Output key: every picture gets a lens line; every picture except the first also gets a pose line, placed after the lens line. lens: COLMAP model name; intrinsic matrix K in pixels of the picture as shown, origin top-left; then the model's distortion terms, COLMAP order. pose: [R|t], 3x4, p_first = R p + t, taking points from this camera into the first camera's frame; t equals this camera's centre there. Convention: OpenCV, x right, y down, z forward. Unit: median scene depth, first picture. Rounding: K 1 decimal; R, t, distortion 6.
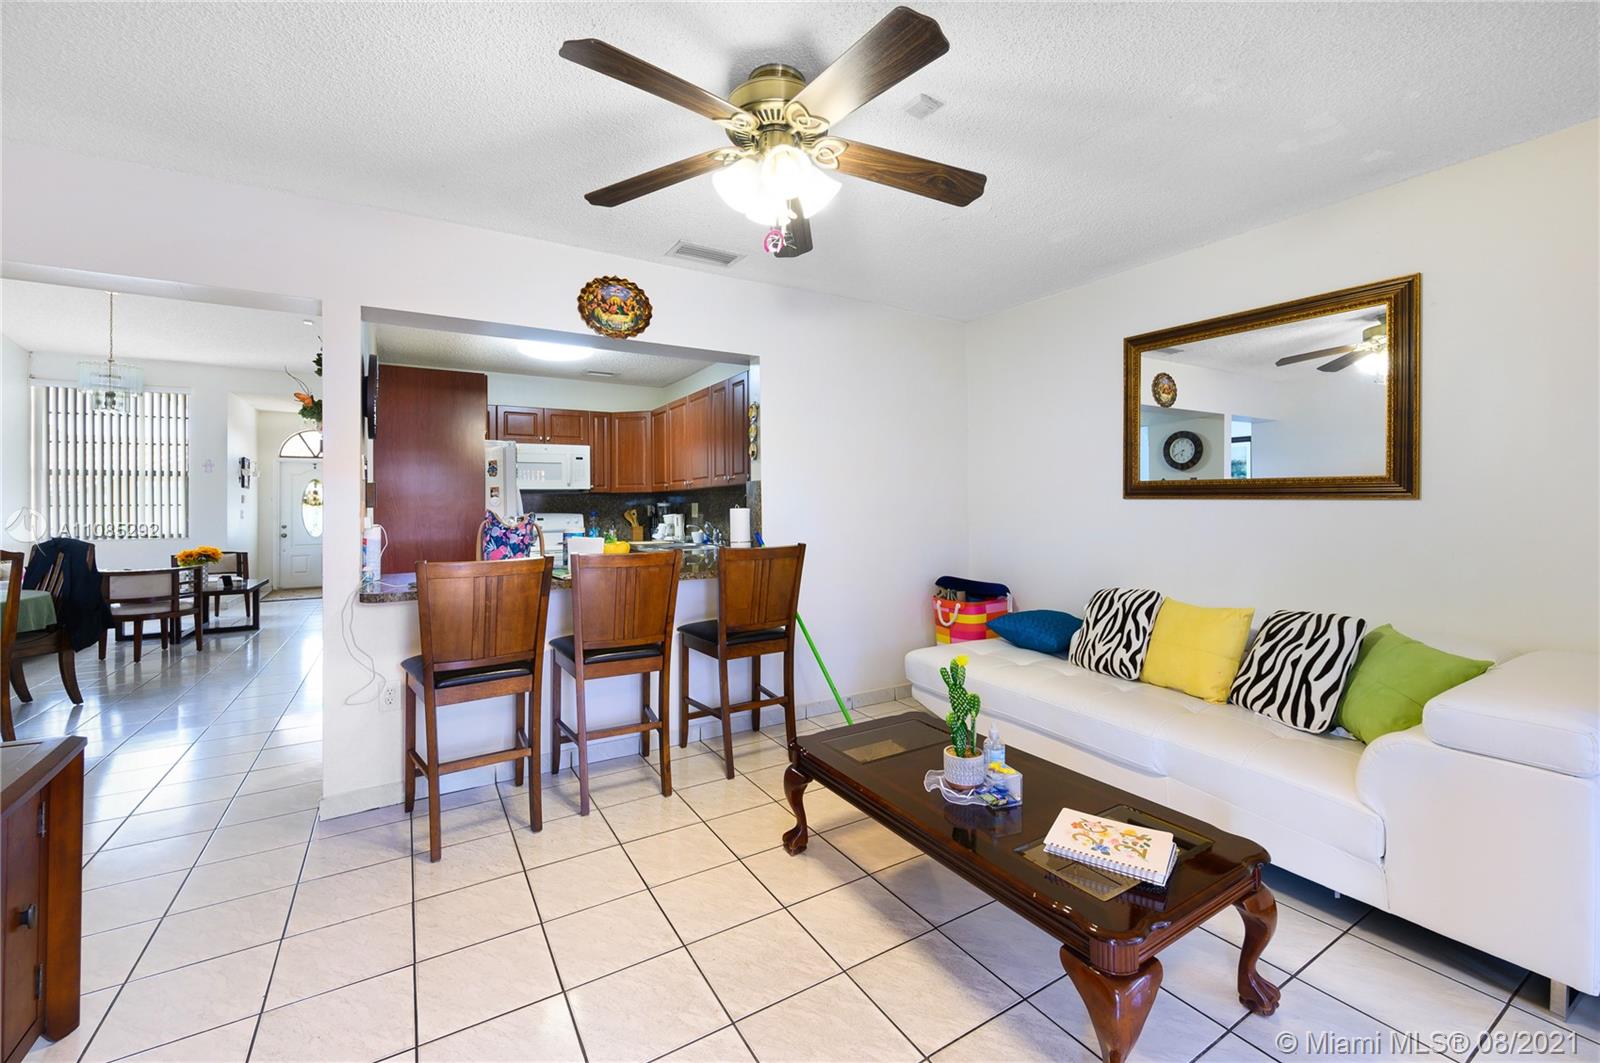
lens RADIAL K [[648.0, 0, 813.1], [0, 648.0, 505.2], [0, 0, 1]] dist [-0.005001, 0.000100]
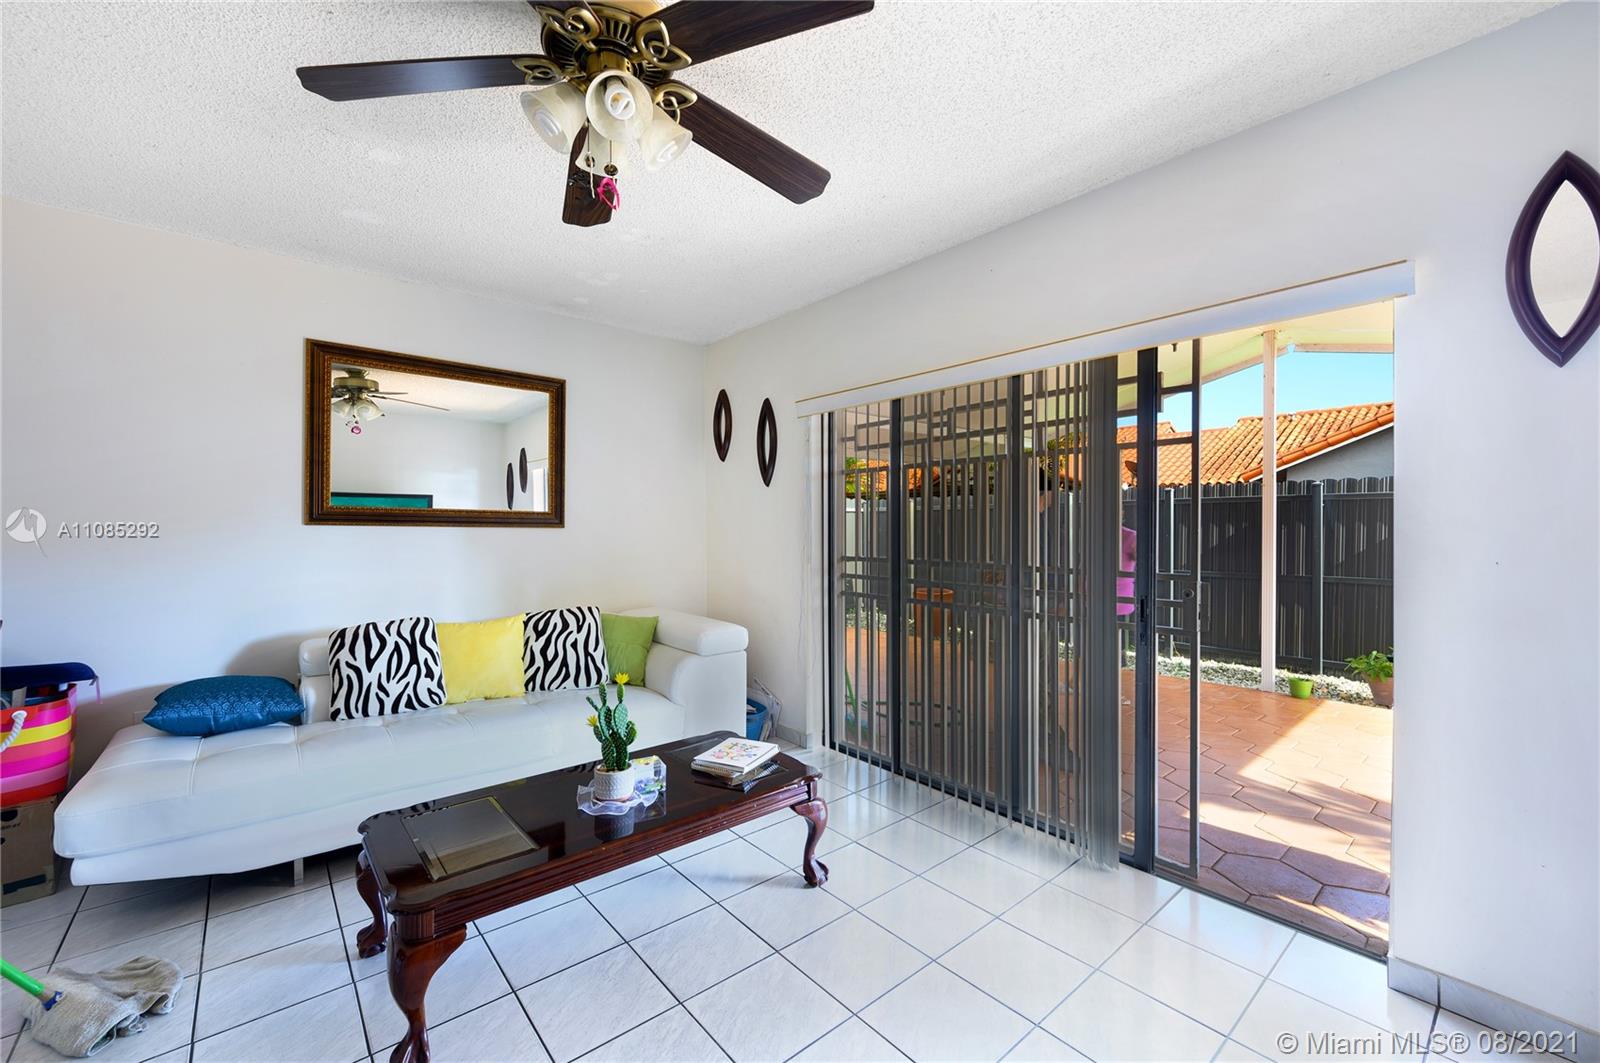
lens RADIAL K [[648.0, 0, 800.2], [0, 648.0, 536.3], [0, 0, 1]] dist [-0.005001, 0.000100]
pose [[-0.139354, -0.003552, 0.990236, -0.581880], [0.004558, 0.999981, 0.004228, 0.005343], [-0.990232, 0.005103, -0.139335, 0.588895]]
